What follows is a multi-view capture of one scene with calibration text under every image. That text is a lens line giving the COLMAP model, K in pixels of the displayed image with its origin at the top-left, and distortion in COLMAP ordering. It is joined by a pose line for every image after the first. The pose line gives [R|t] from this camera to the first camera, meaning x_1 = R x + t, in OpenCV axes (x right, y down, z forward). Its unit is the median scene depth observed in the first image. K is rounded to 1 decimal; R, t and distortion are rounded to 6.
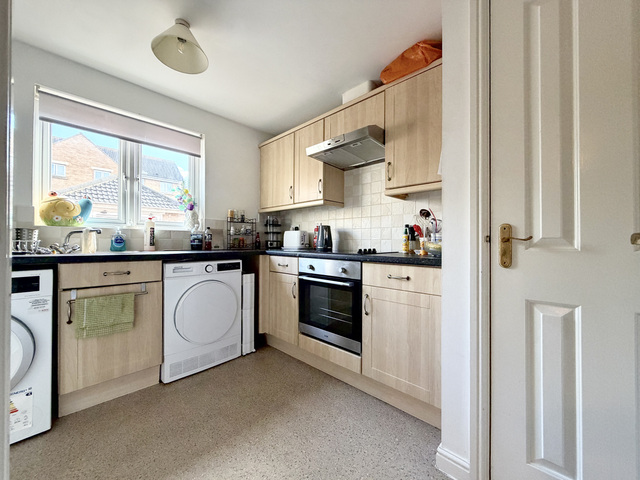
lens RADIAL K [[249.3, 0, 317.9], [0, 249.3, 239.3], [0, 0, 1]] dist [-0.000498, 0.000090]
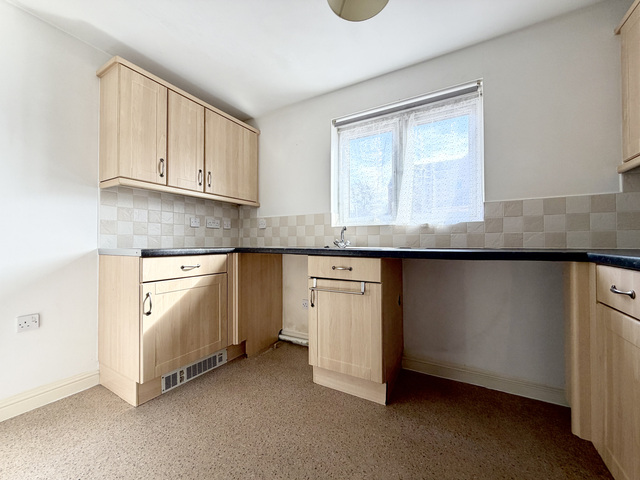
lens RADIAL K [[255.8, 0, 320.0], [0, 255.8, 240.0], [0, 0, 1]] dist [-0.000129, 0.000116]
pose [[0.243444, -0.015618, -0.969789, 0.152248], [0.013363, 0.999829, -0.012748, 0.031799], [0.969823, -0.009856, 0.243611, 0.599576]]
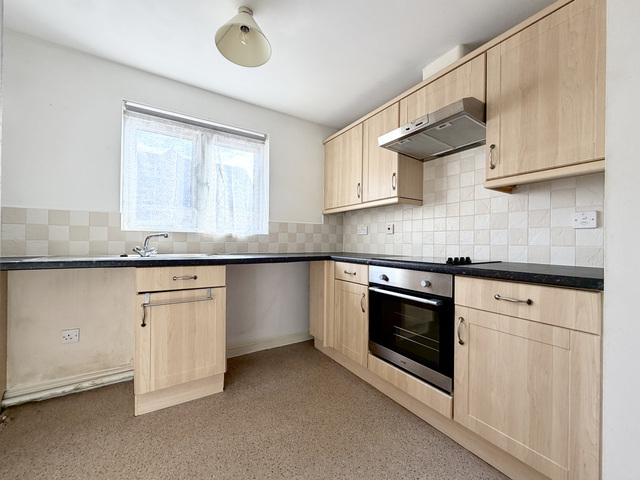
lens RADIAL K [[255.8, 0, 320.0], [0, 255.8, 240.0], [0, 0, 1]] dist [-0.000129, 0.000116]
pose [[0.971903, 0.003892, -0.235350, -0.039081], [-0.004356, 0.999989, -0.001451, -0.013638], [0.235342, 0.002436, 0.971910, 0.121511]]
